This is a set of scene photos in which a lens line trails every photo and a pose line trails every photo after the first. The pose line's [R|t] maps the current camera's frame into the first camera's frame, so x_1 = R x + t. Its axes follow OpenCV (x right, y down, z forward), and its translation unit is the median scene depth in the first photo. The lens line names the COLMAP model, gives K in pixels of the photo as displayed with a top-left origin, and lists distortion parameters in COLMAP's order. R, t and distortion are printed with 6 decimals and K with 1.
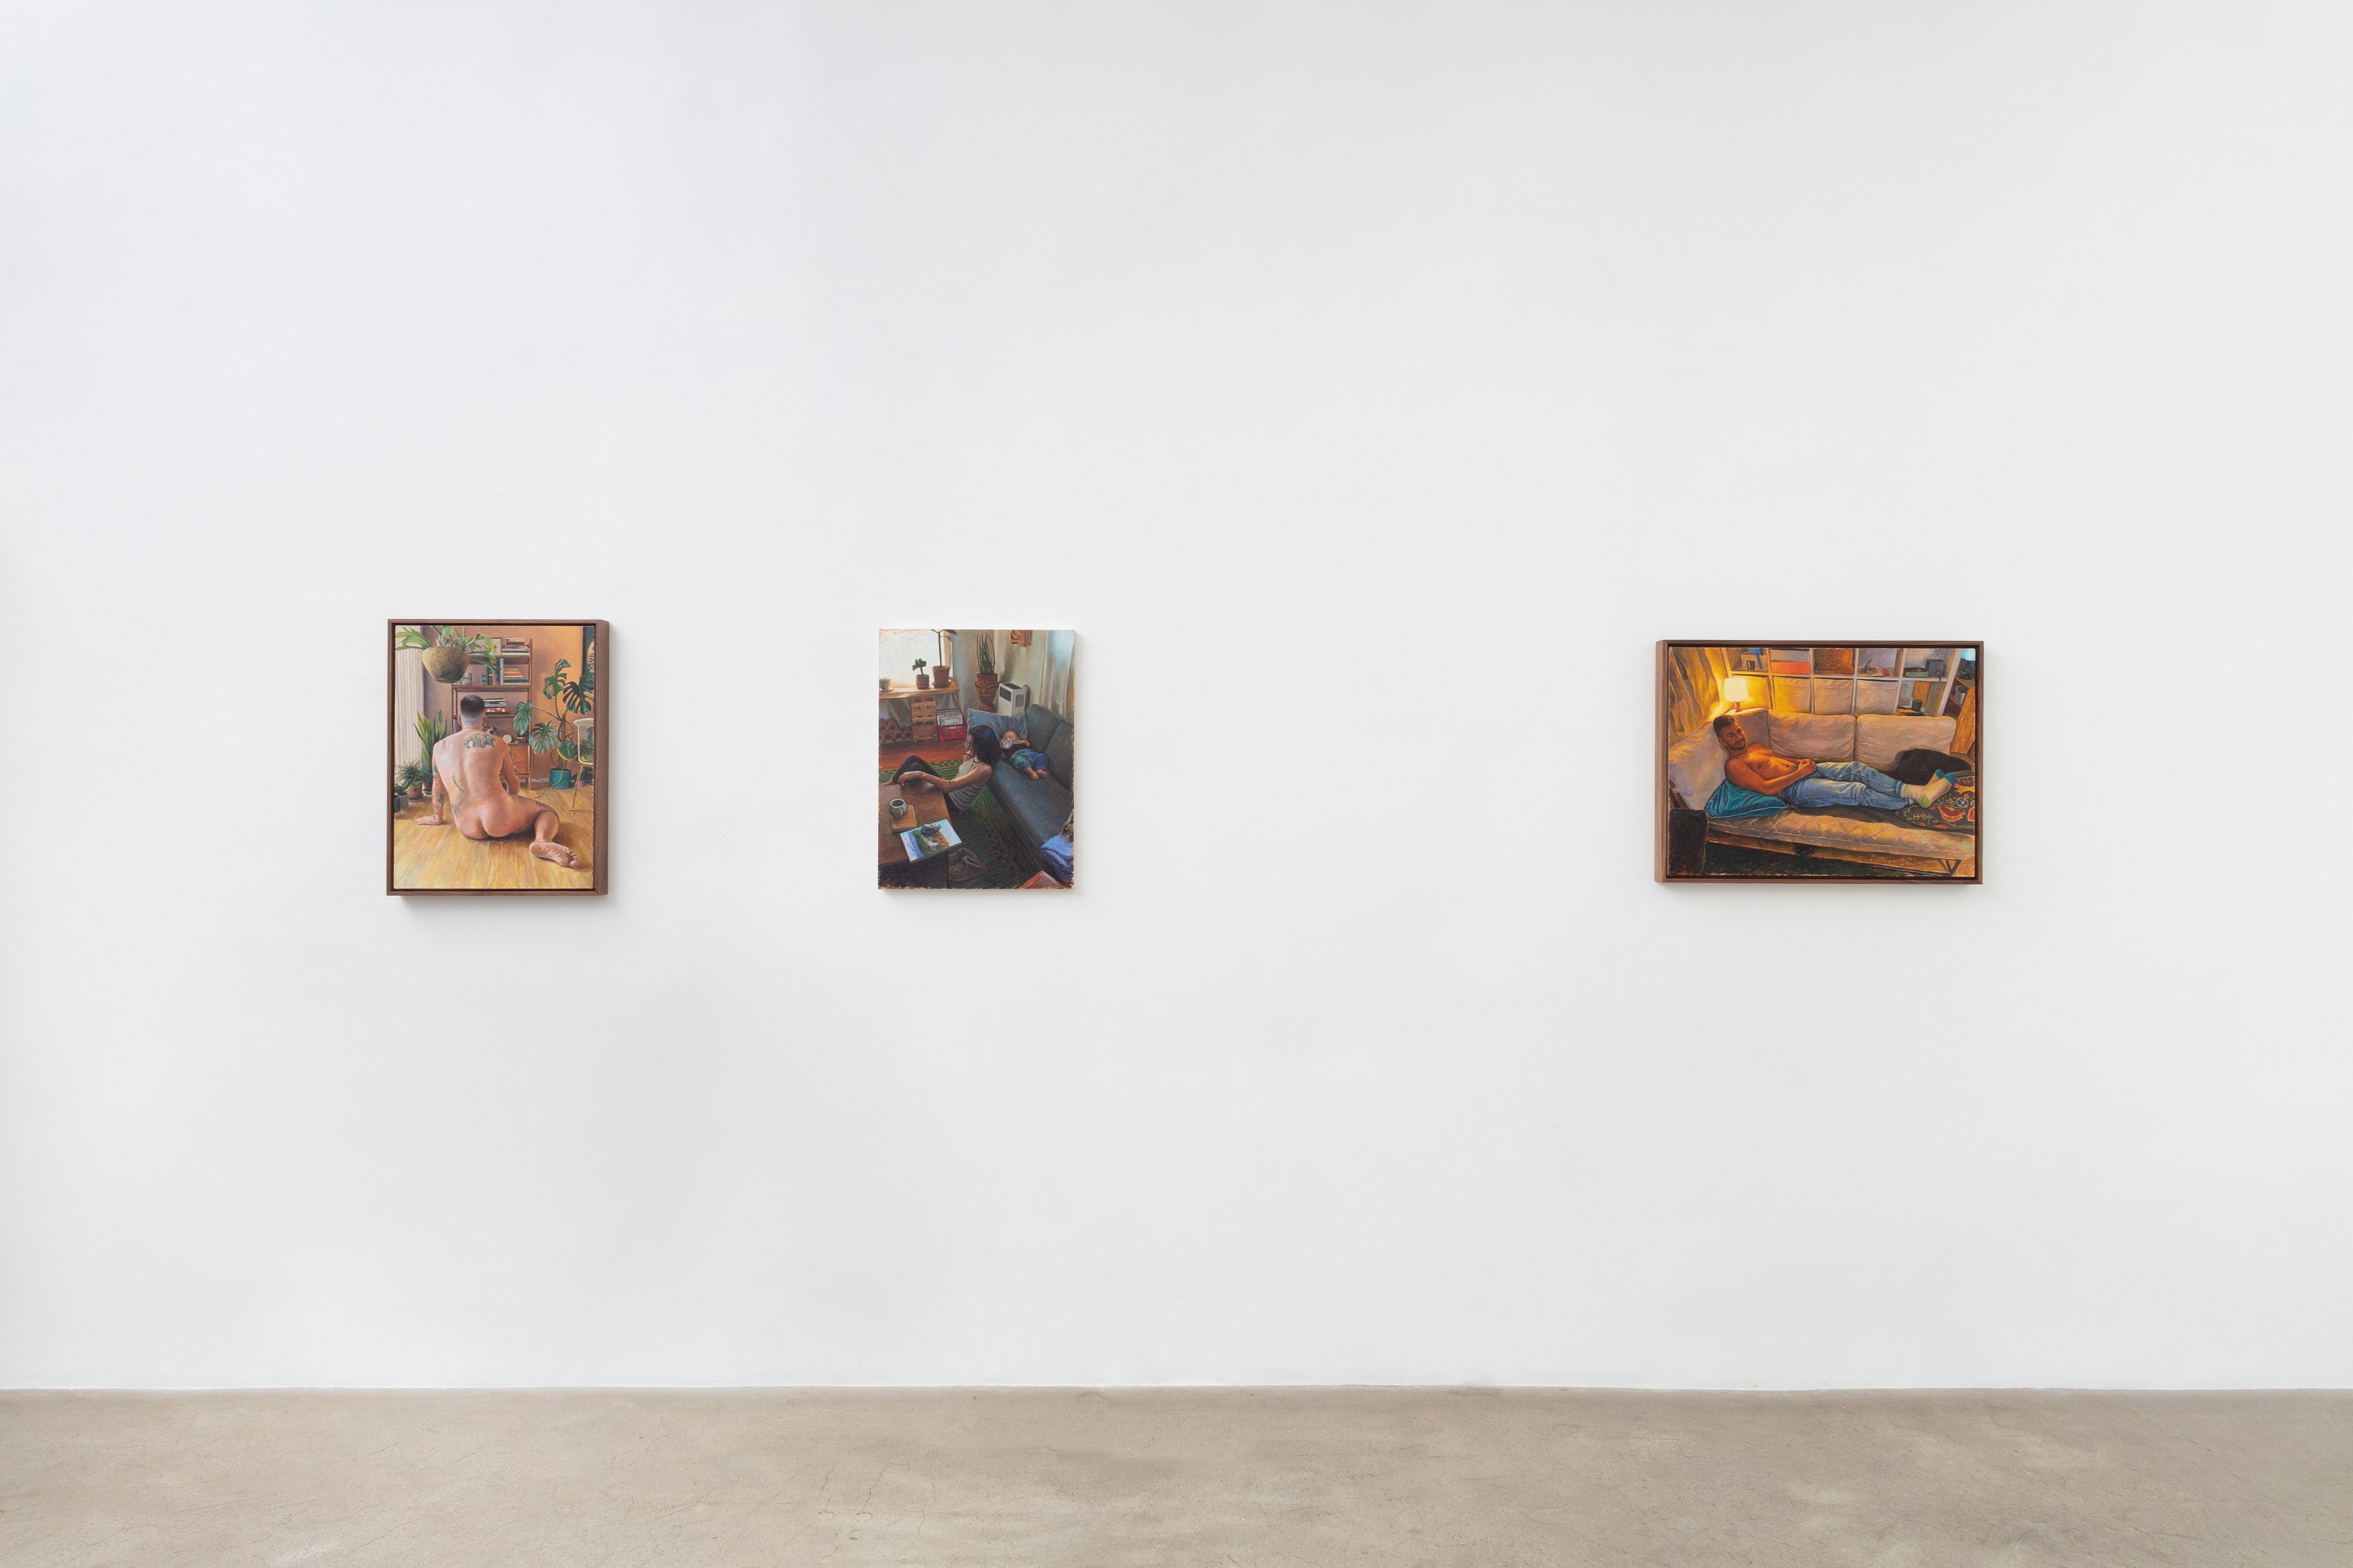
lens RADIAL K [[1305.3, 0, 1183.2], [0, 1305.3, 783.5], [0, 0, 1]] dist [0.019412, -0.003220]
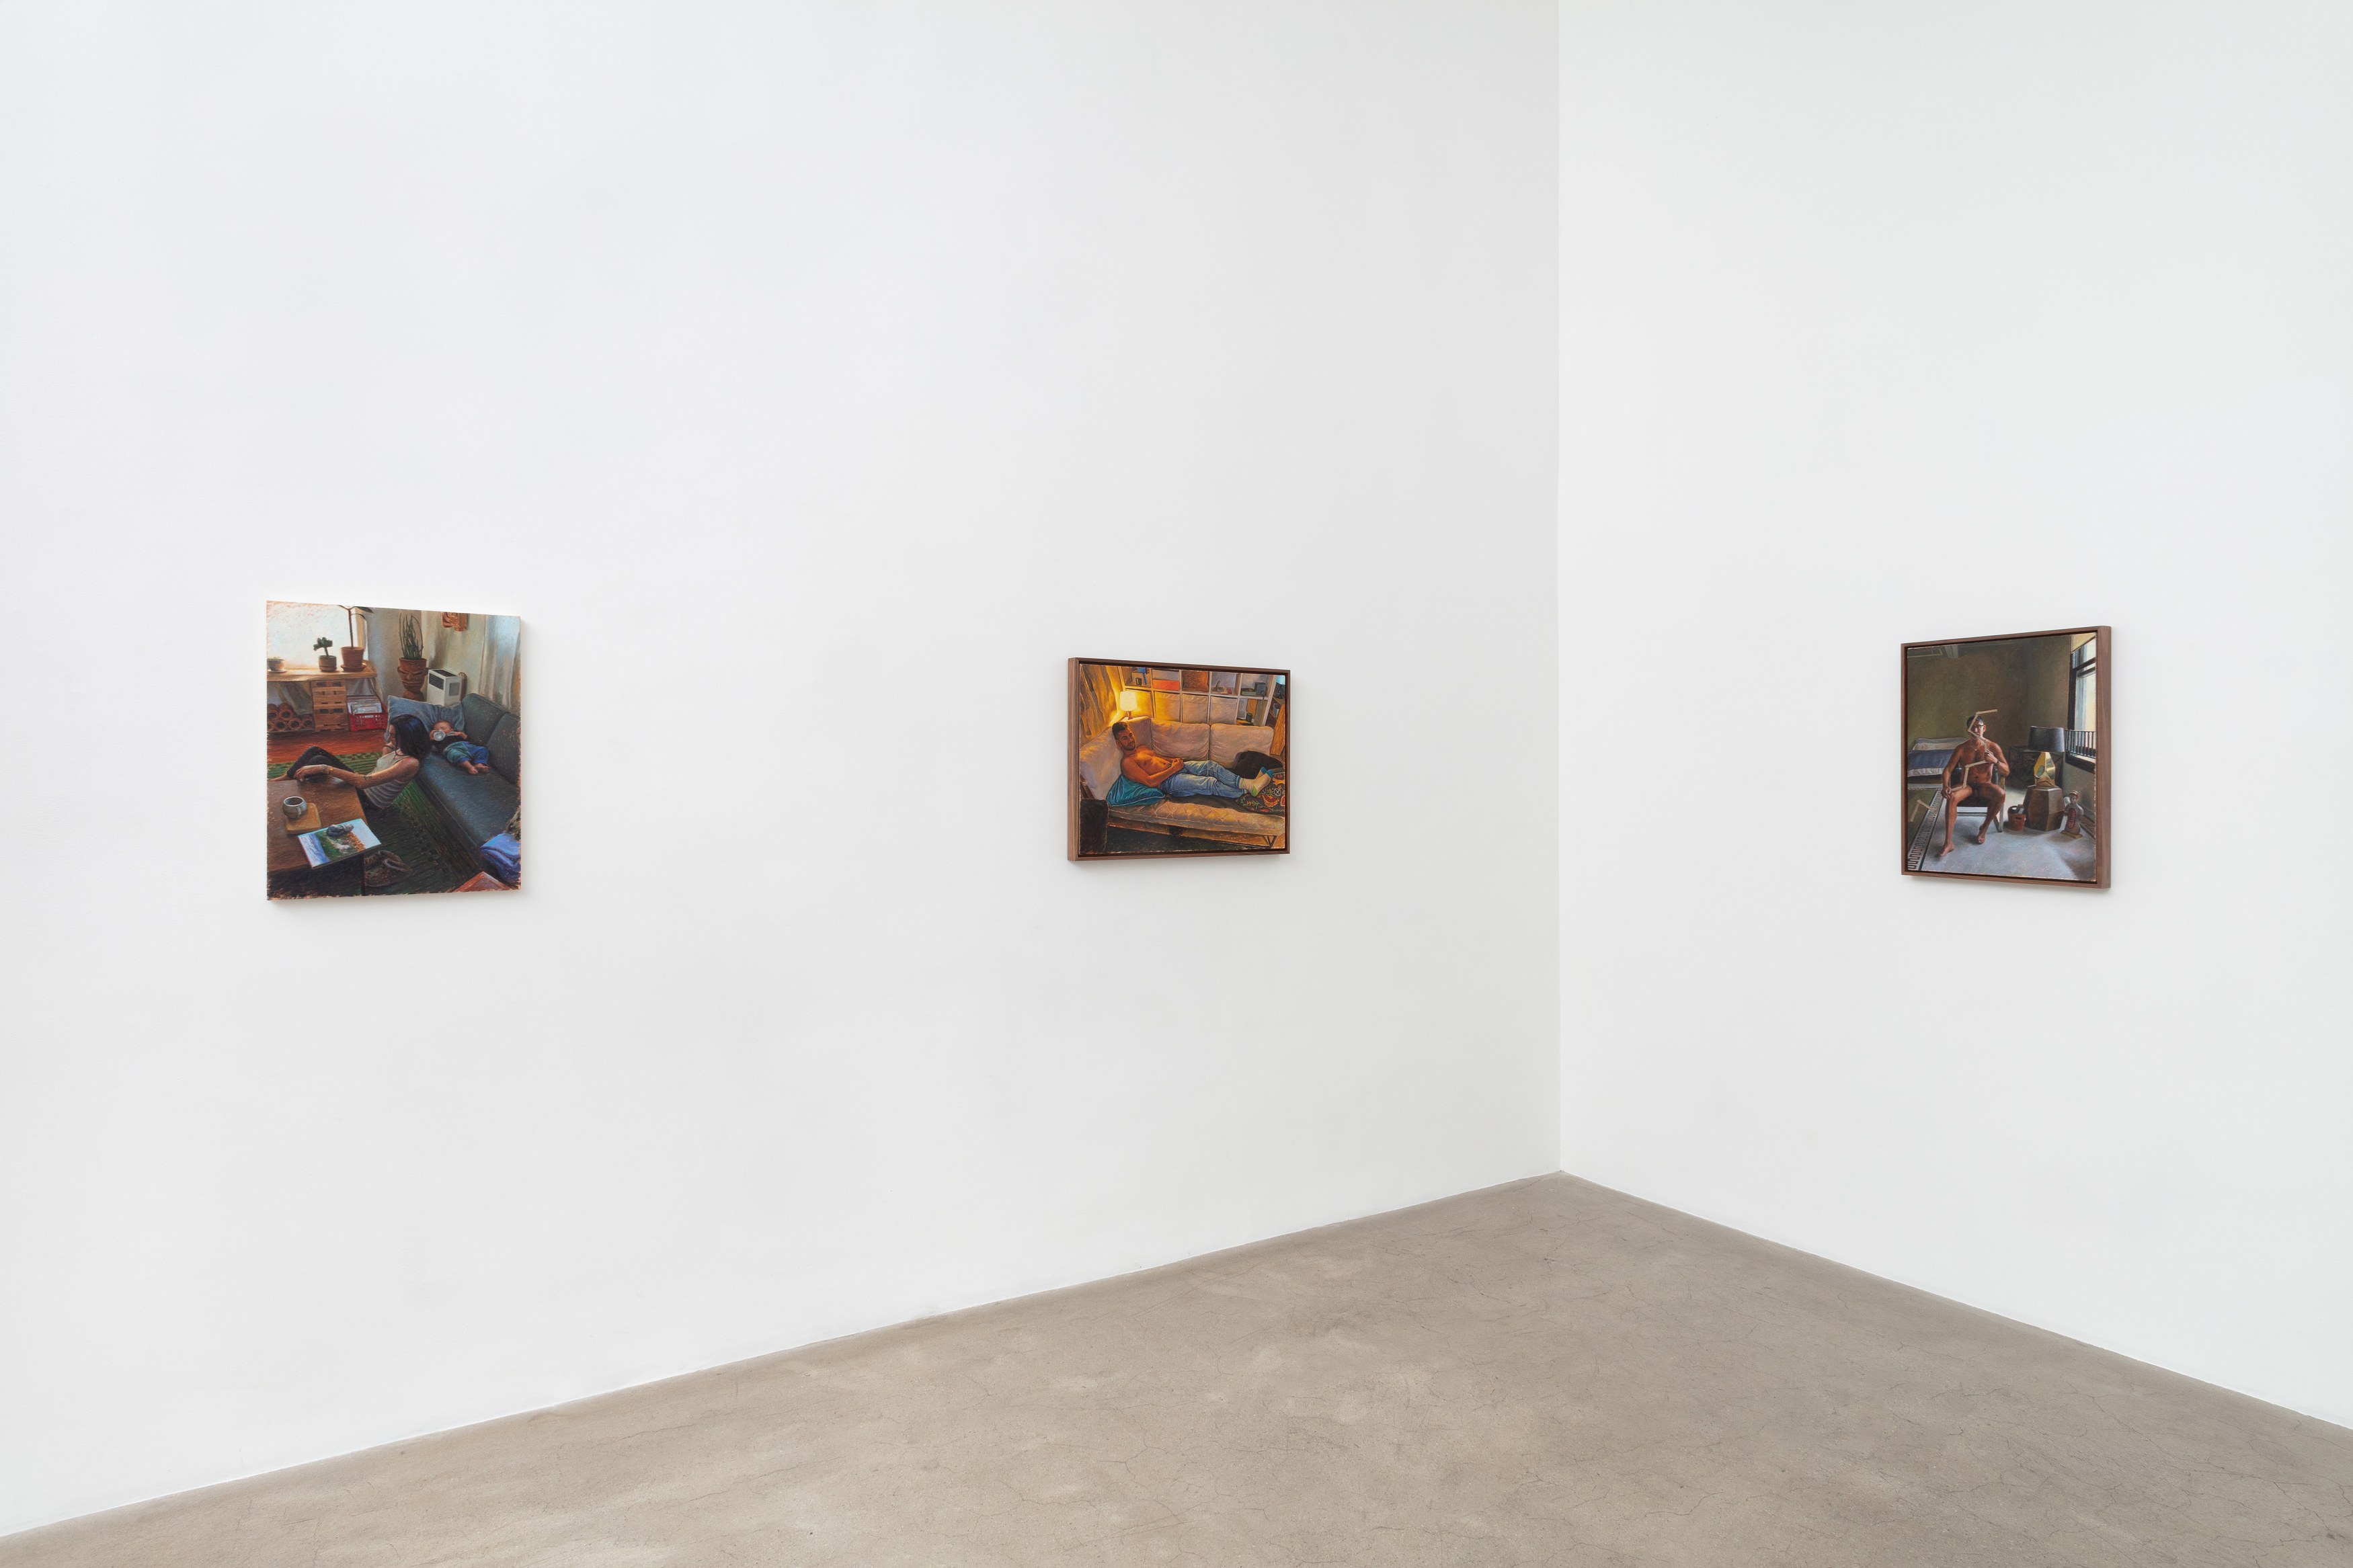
lens RADIAL K [[1305.3, 0, 1183.2], [0, 1305.3, 783.5], [0, 0, 1]] dist [0.019412, -0.003220]
pose [[0.850941, -0.003285, 0.525250, -0.174428], [0.002377, 0.999994, 0.002403, 0.002491], [-0.525255, -0.000796, 0.850944, -0.063212]]
